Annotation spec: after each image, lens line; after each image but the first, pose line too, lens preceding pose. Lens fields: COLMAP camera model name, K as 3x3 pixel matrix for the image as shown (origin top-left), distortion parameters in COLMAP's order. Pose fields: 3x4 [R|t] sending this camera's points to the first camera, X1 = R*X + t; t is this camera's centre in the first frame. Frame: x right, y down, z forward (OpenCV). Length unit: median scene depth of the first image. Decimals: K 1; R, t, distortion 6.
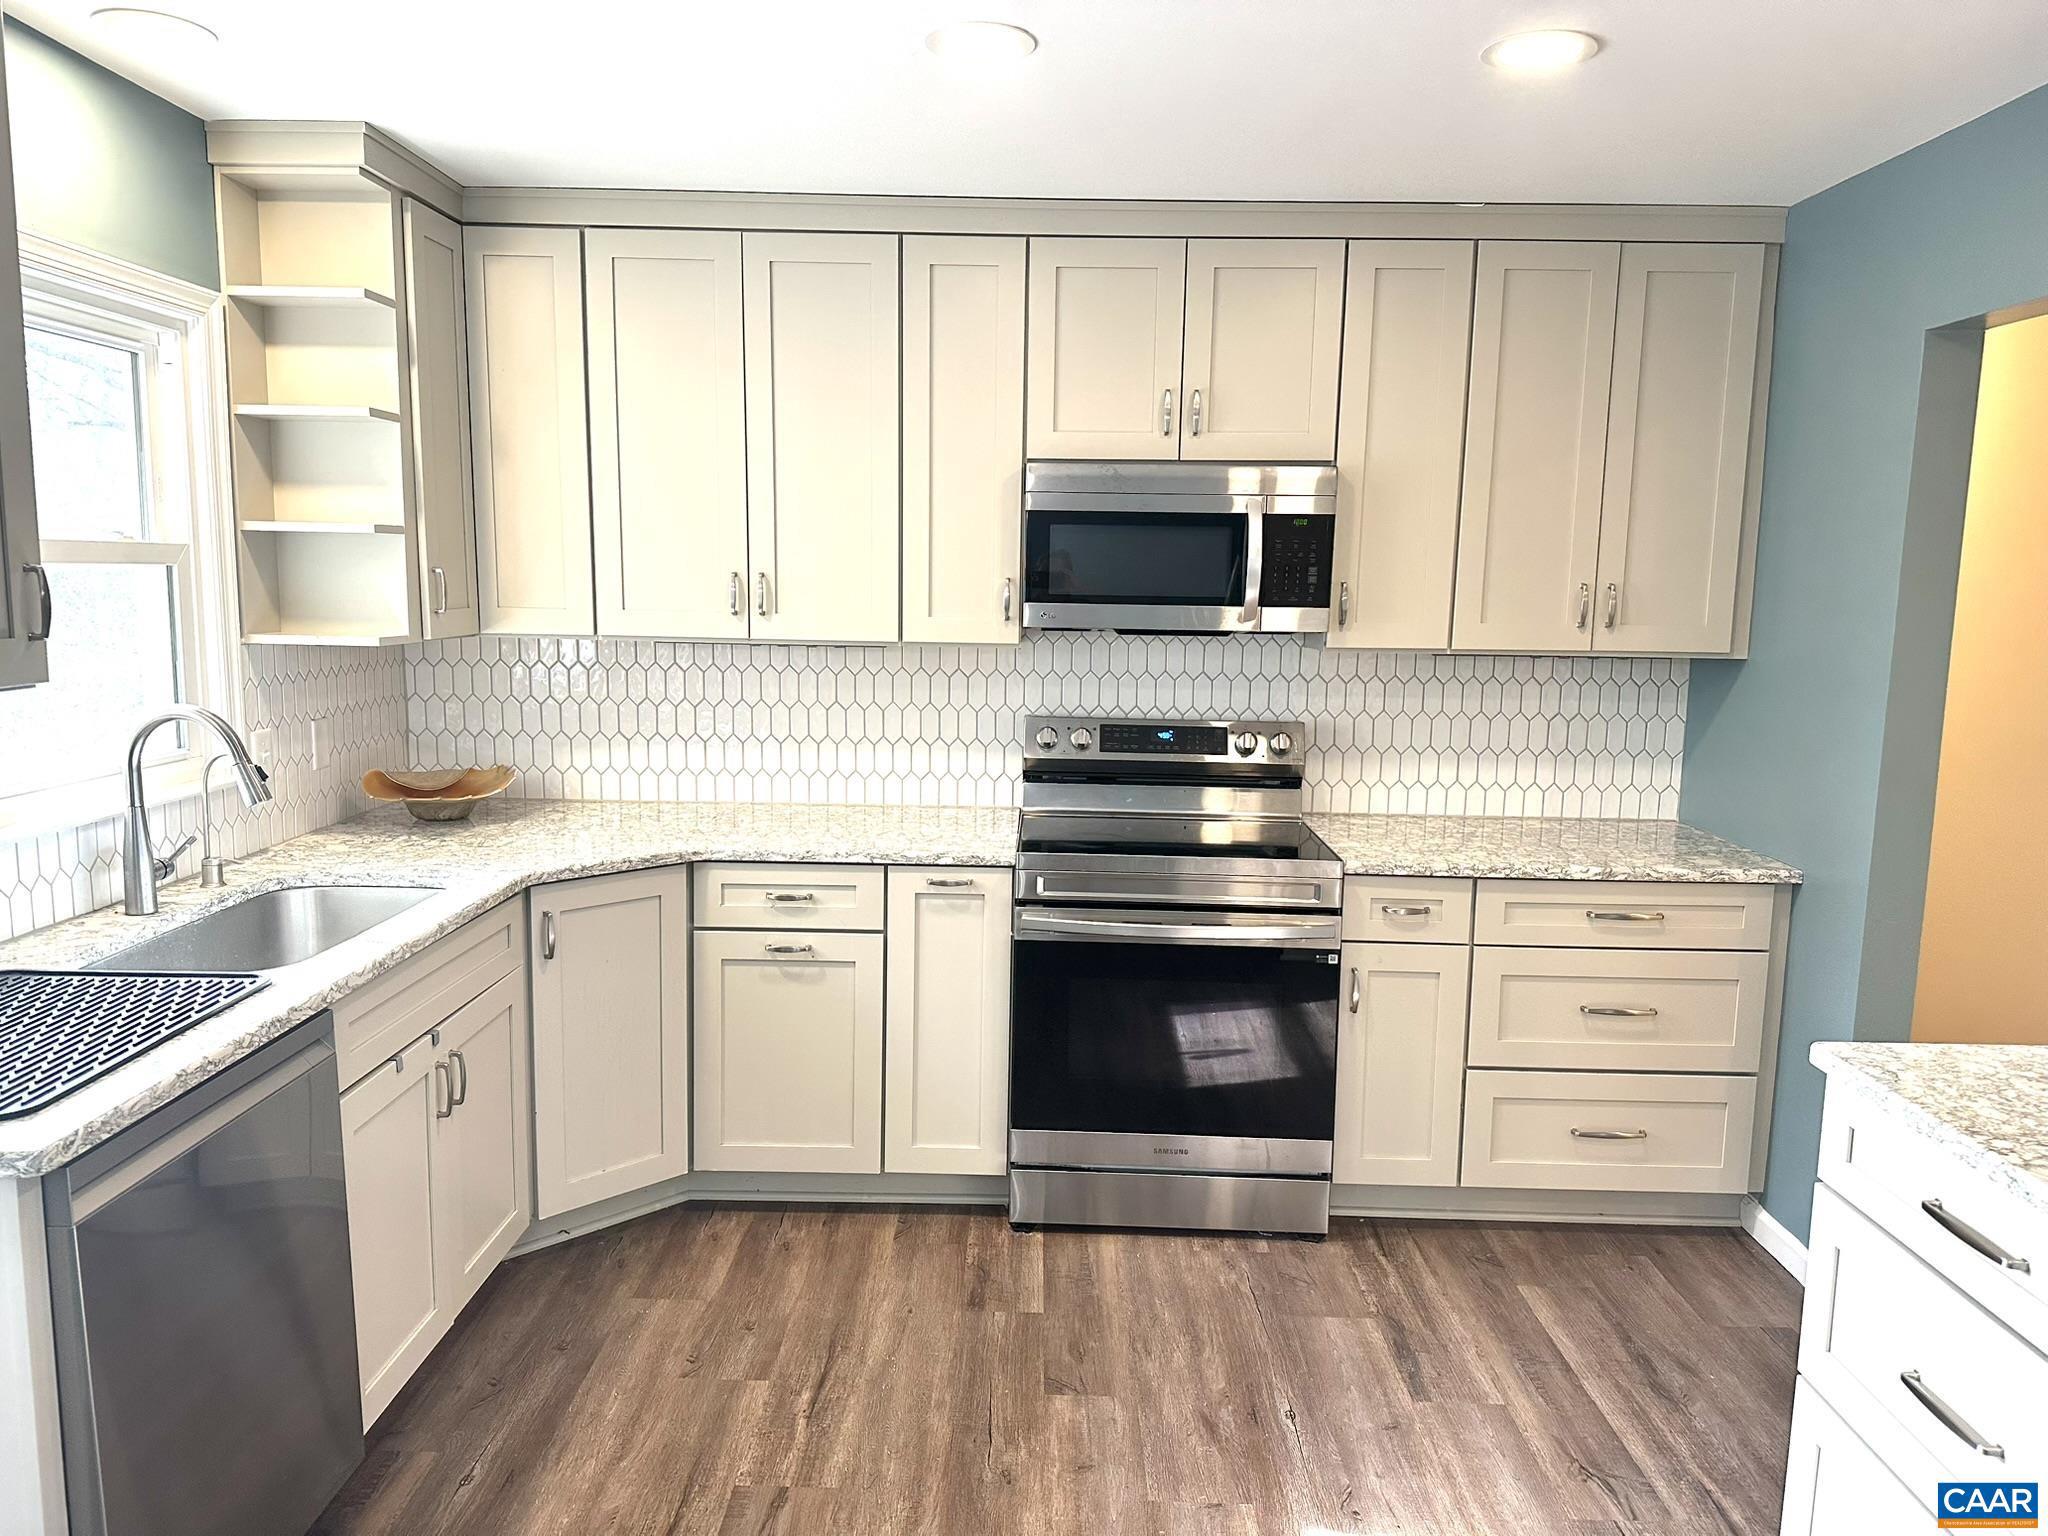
lens RADIAL K [[1440.6, 0, 1033.0], [0, 1440.6, 775.6], [0, 0, 1]] dist [0.069822, -0.080144]
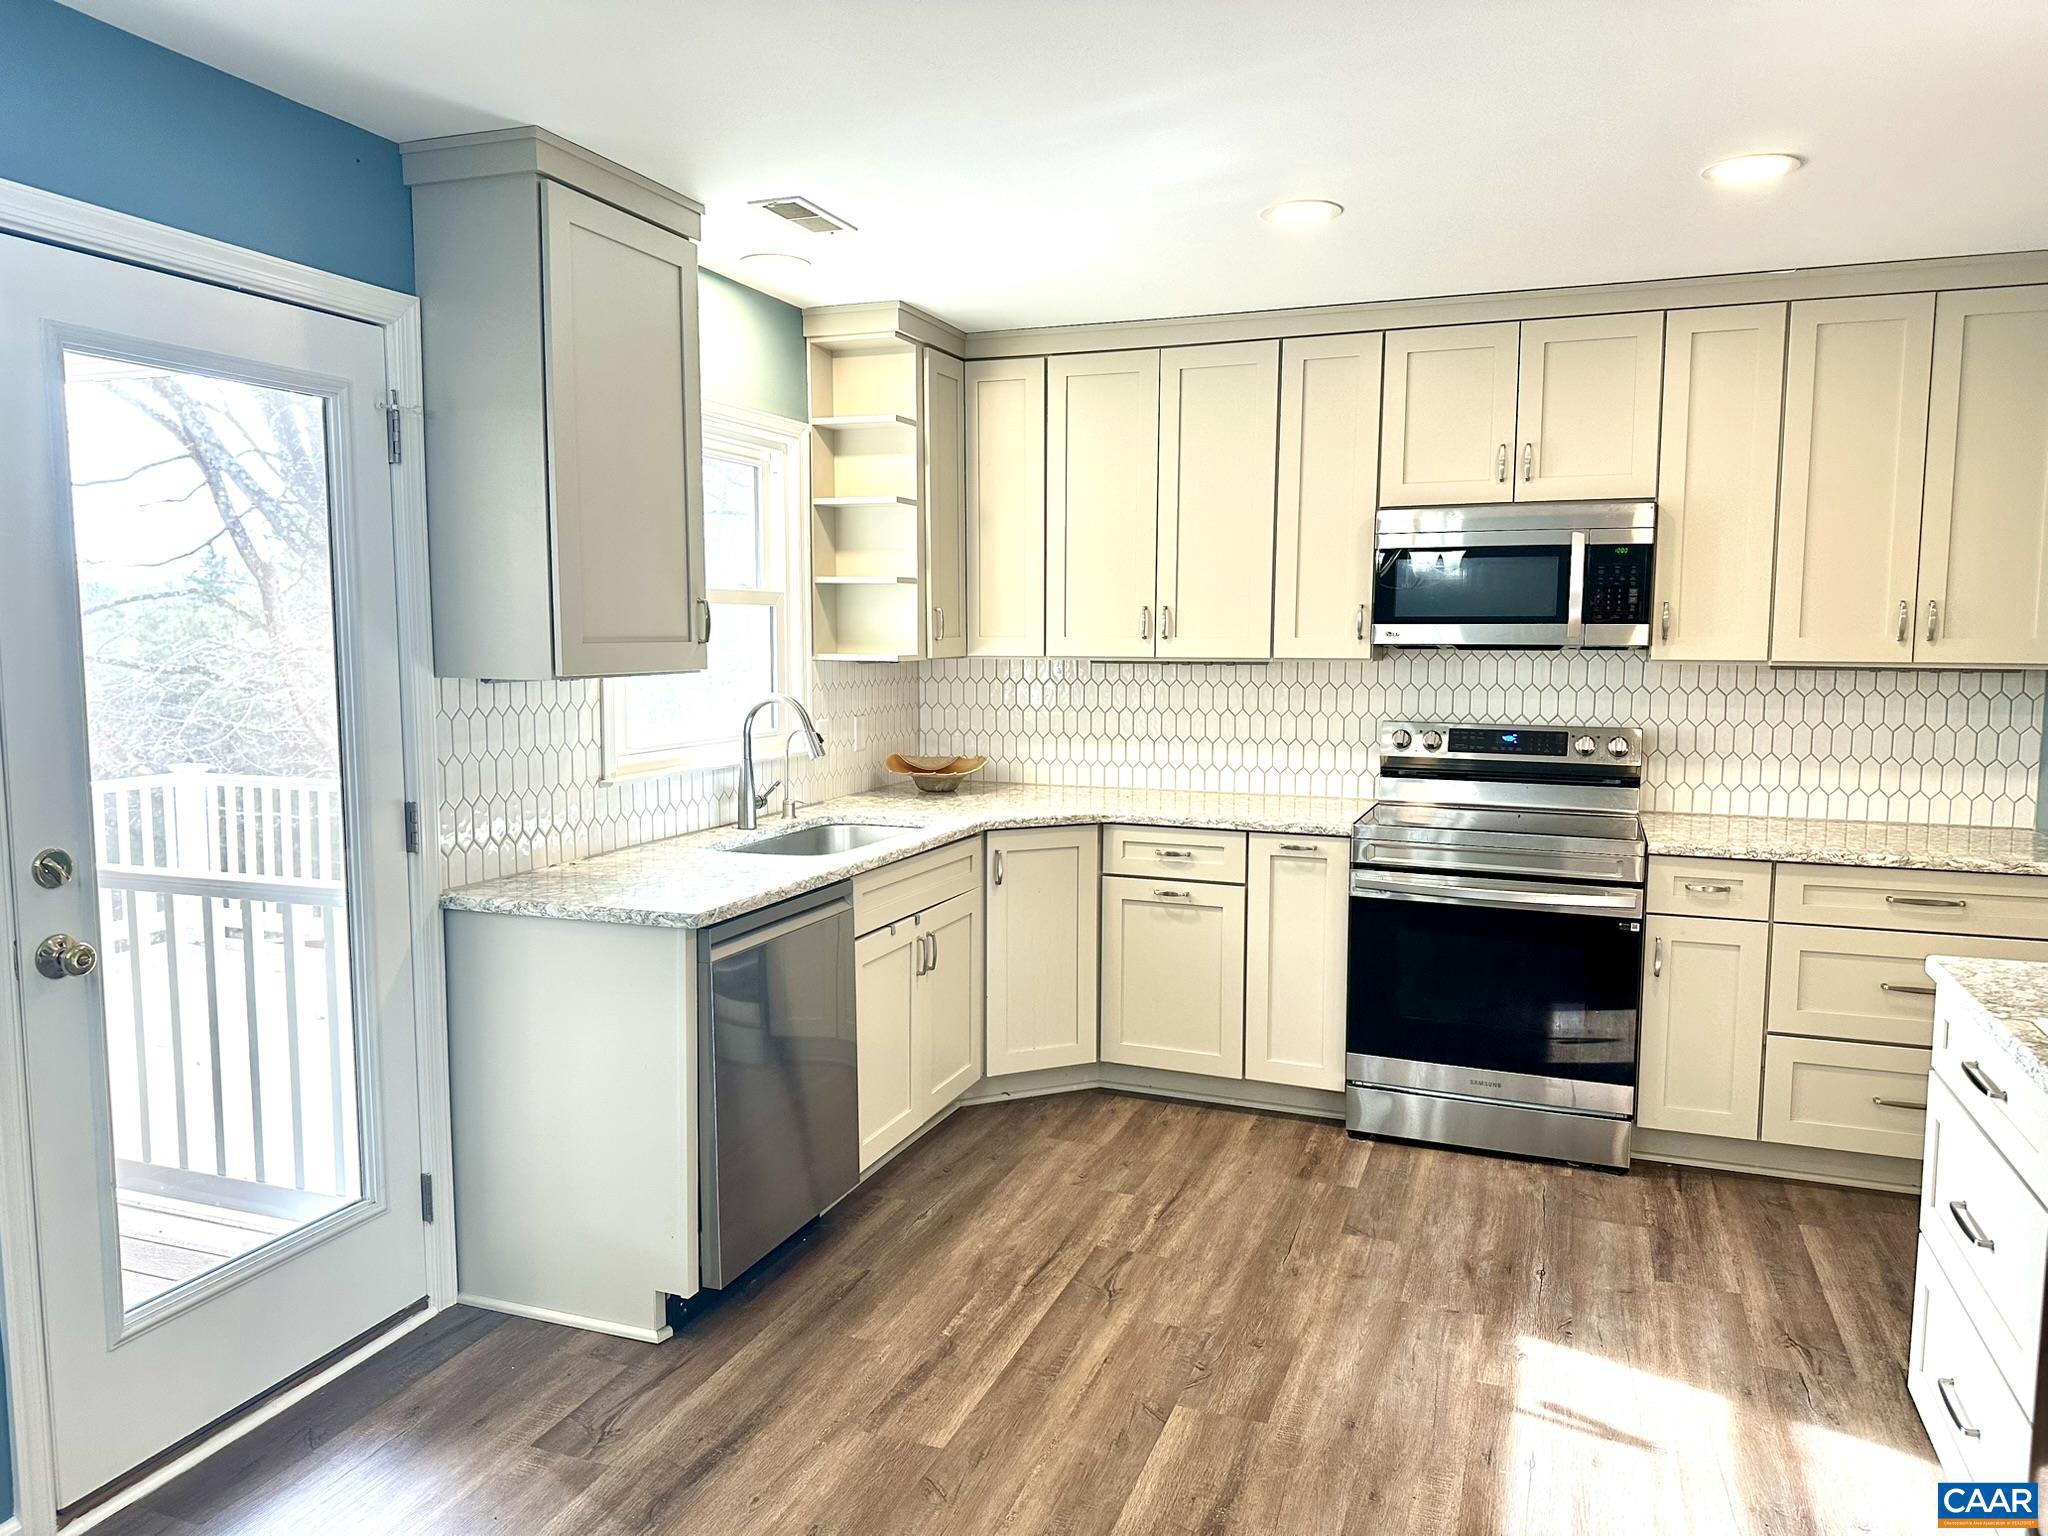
lens RADIAL K [[1440.6, 0, 1030.0], [0, 1440.6, 766.2], [0, 0, 1]] dist [0.069822, -0.080144]
pose [[0.939735, 0.019313, -0.341358, 0.155335], [-0.034231, 0.998701, -0.037732, 0.061876], [0.340186, 0.047143, 0.939176, -0.272151]]
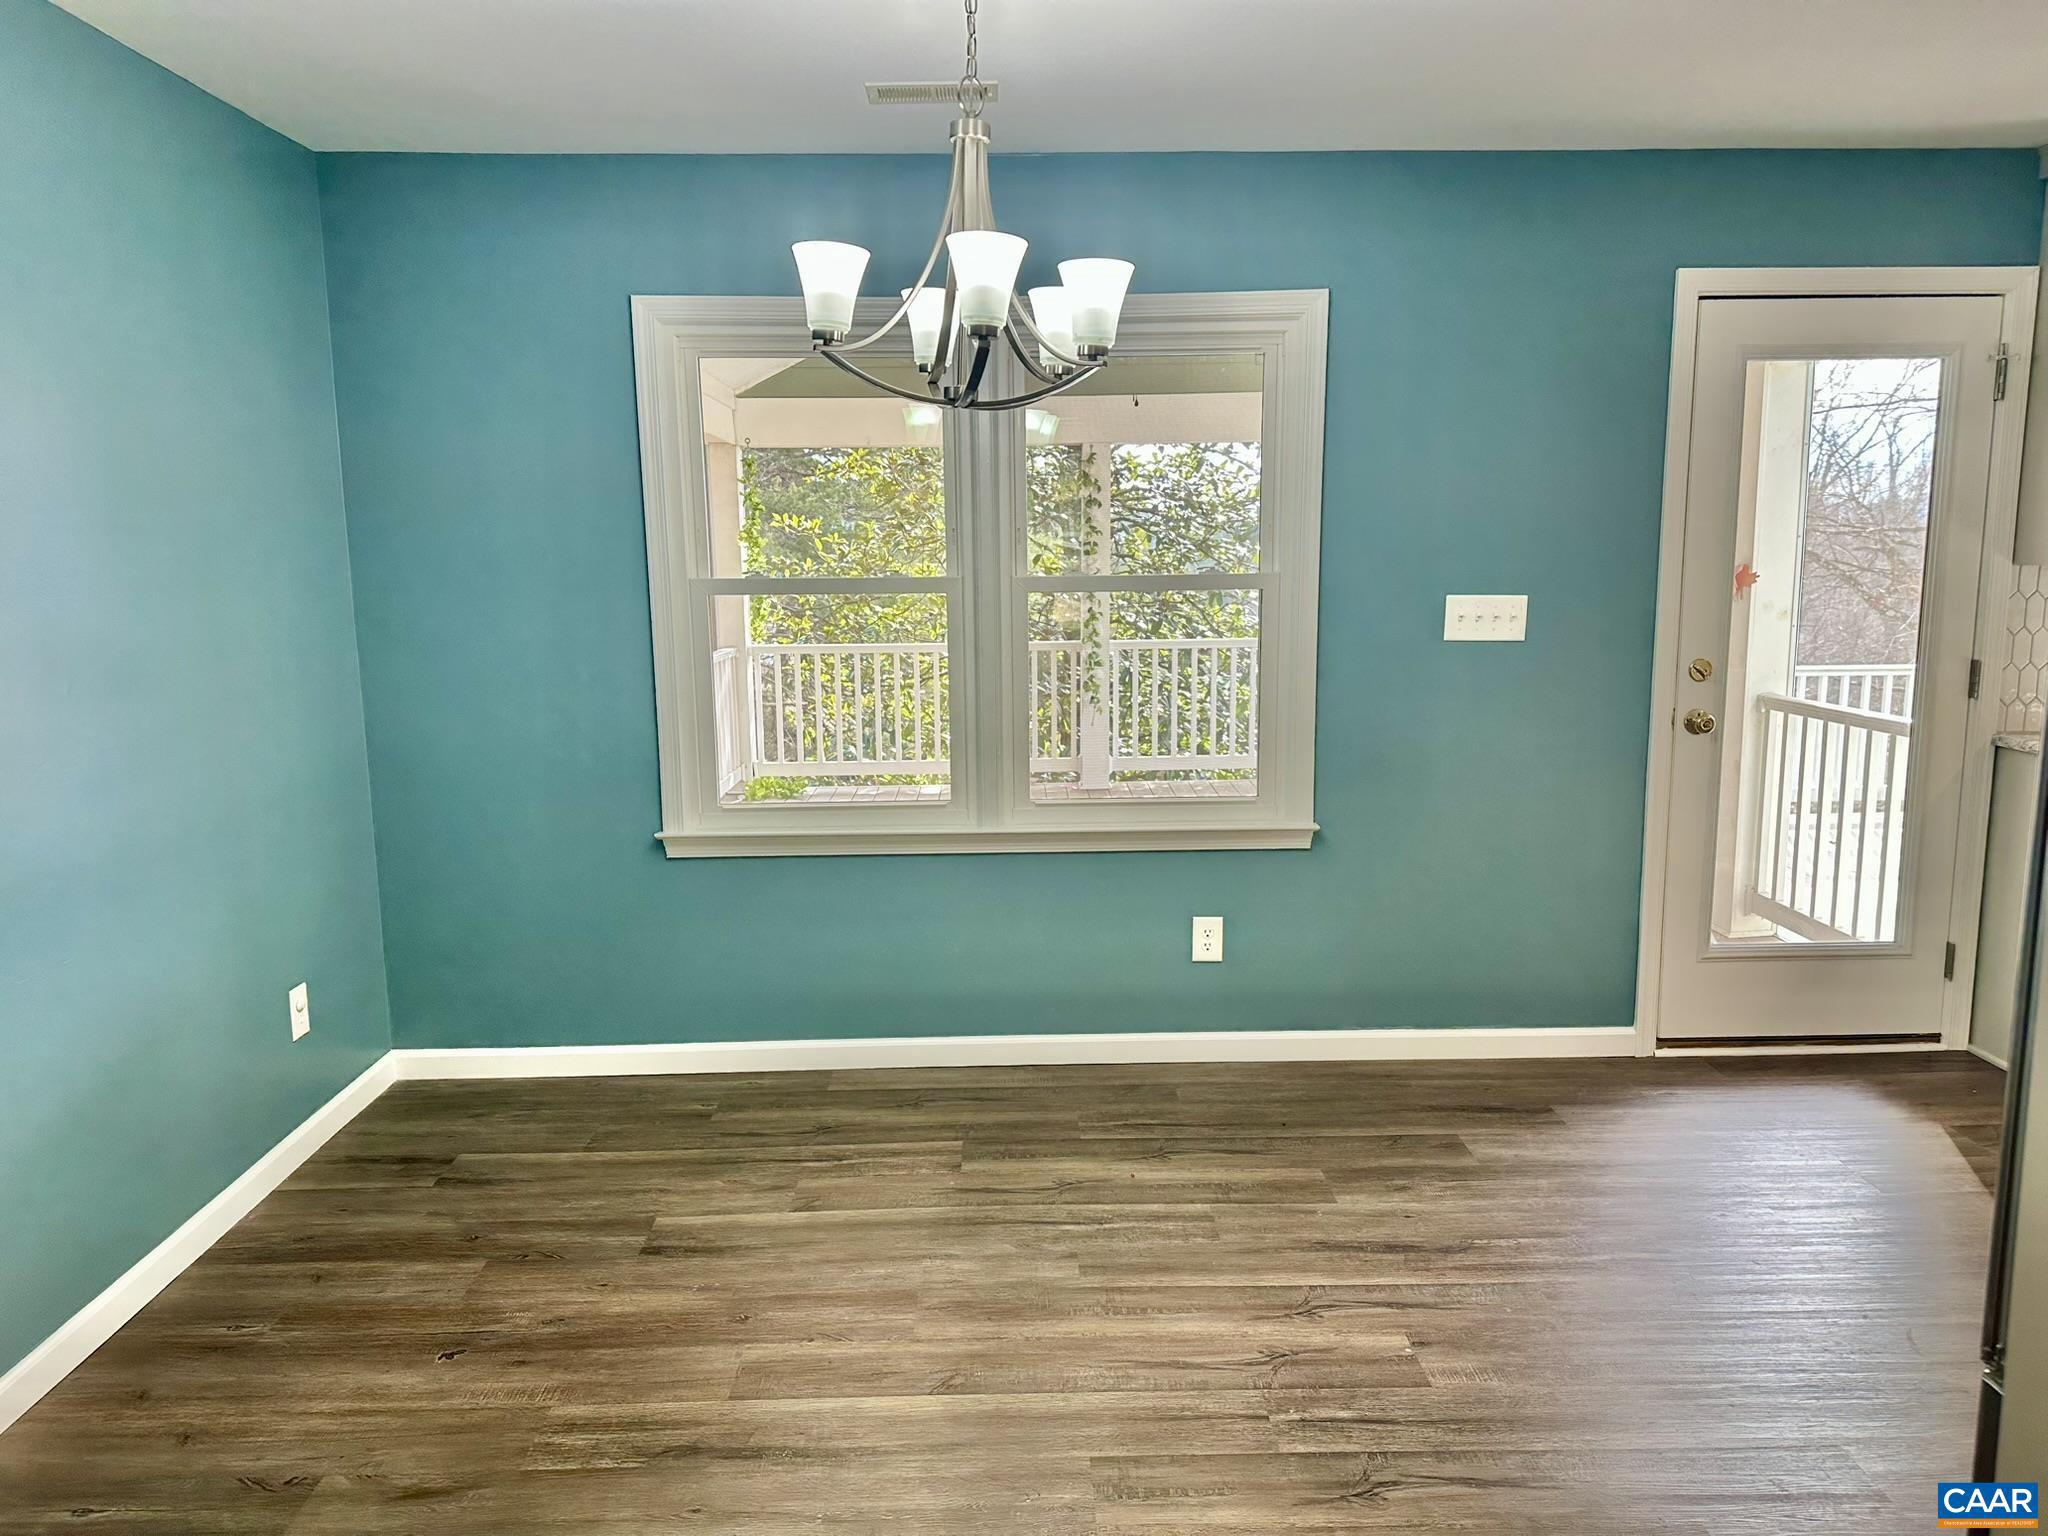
lens RADIAL K [[1440.6, 0, 1025.4], [0, 1440.6, 760.5], [0, 0, 1]] dist [0.069822, -0.080144]
pose [[0.030230, 0.128907, -0.991196, 0.669116], [-0.131411, 0.983554, 0.123905, 0.099247], [0.990867, 0.126508, 0.046673, -0.369466]]
